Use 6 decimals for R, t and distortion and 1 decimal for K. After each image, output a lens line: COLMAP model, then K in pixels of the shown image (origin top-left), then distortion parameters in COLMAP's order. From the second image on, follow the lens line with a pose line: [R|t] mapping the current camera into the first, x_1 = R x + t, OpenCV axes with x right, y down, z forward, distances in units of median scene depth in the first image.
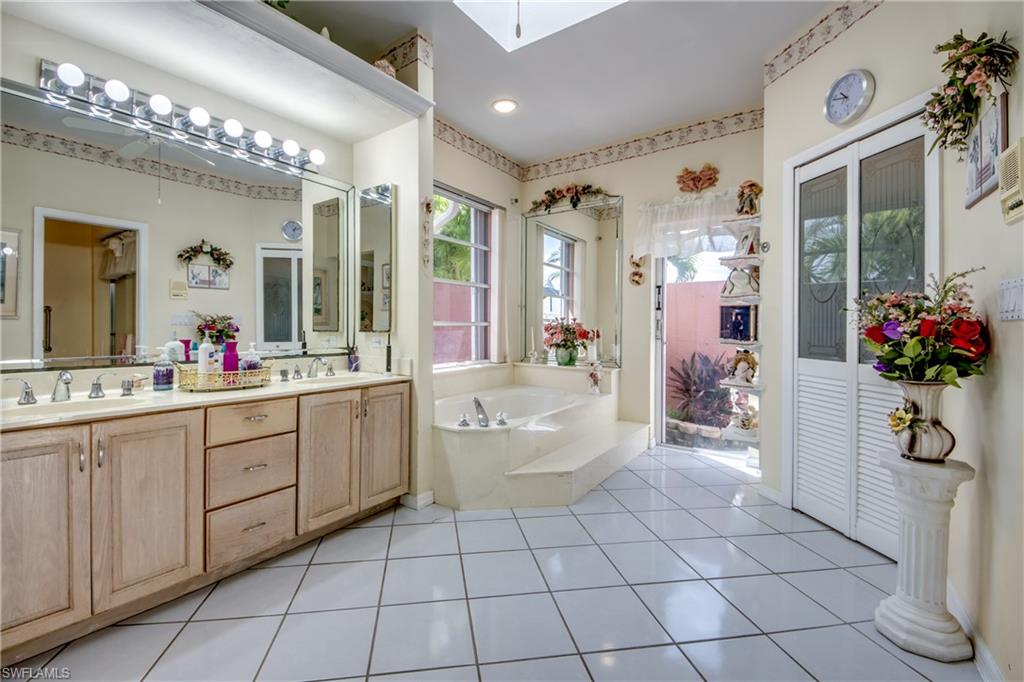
lens RADIAL K [[446.9, 0, 473.5], [0, 446.9, 326.8], [0, 0, 1]] dist [0.033207, -0.024072]
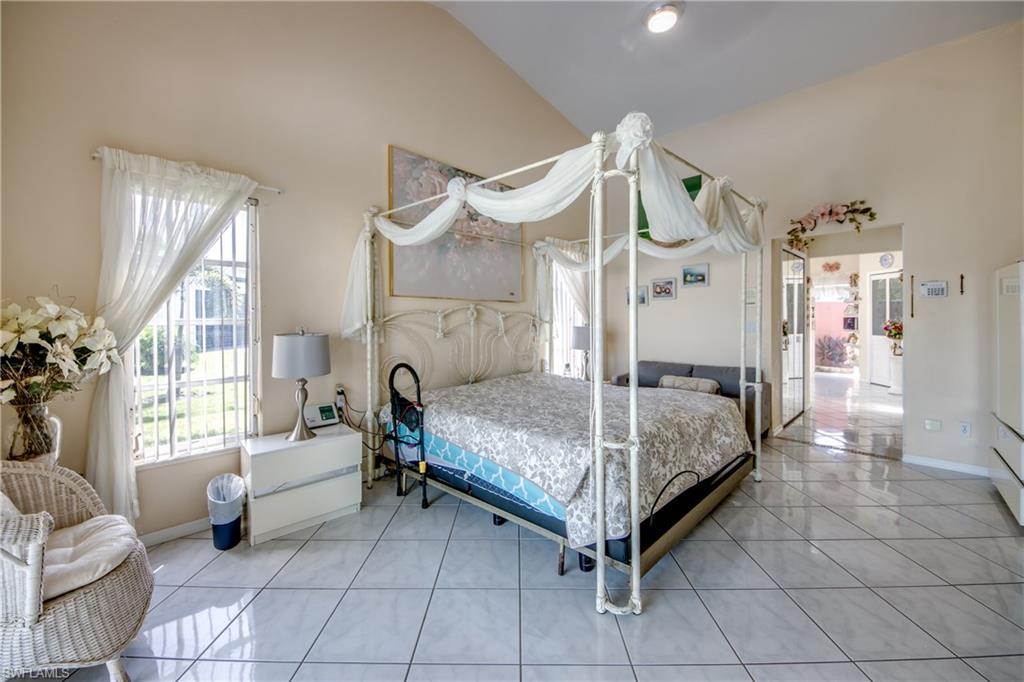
lens RADIAL K [[398.7, 0, 514.1], [0, 398.7, 322.2], [0, 0, 1]] dist [0.001161, -0.003996]
pose [[0.989191, -0.012015, -0.146139, -1.103502], [0.013346, 0.999878, 0.008131, -0.064250], [0.146023, -0.009993, 0.989231, -1.730769]]
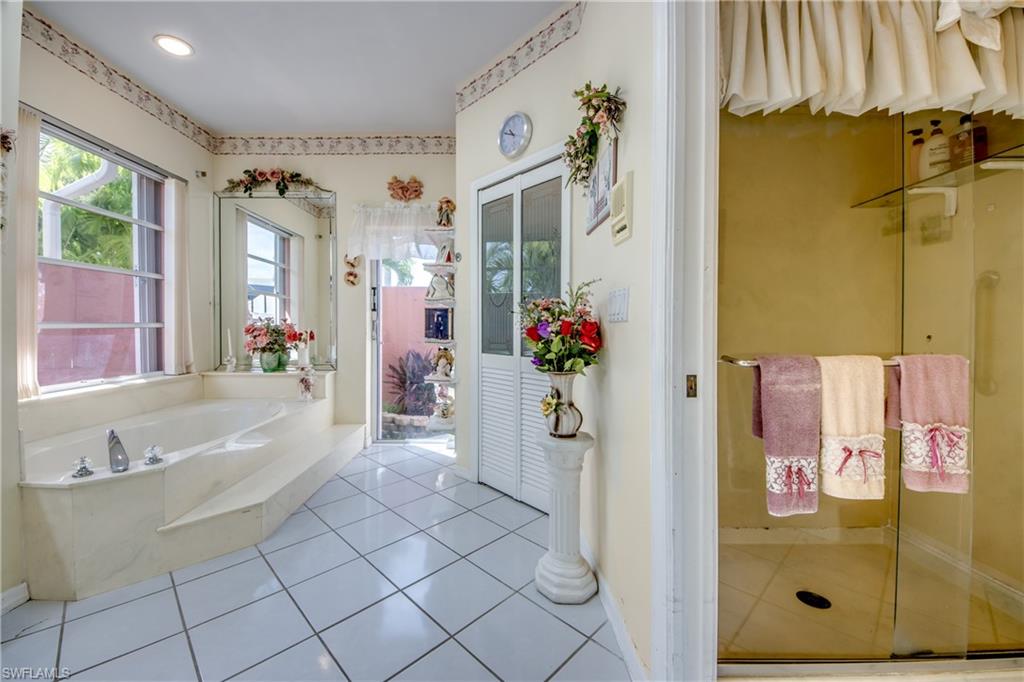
lens RADIAL K [[411.1, 0, 501.3], [0, 411.1, 333.1], [0, 0, 1]] dist [0.017067, -0.018607]
pose [[0.789540, -0.014959, 0.613517, 0.082402], [0.006052, 0.999844, 0.016590, -0.001188], [-0.613669, -0.009386, 0.789508, 0.099917]]
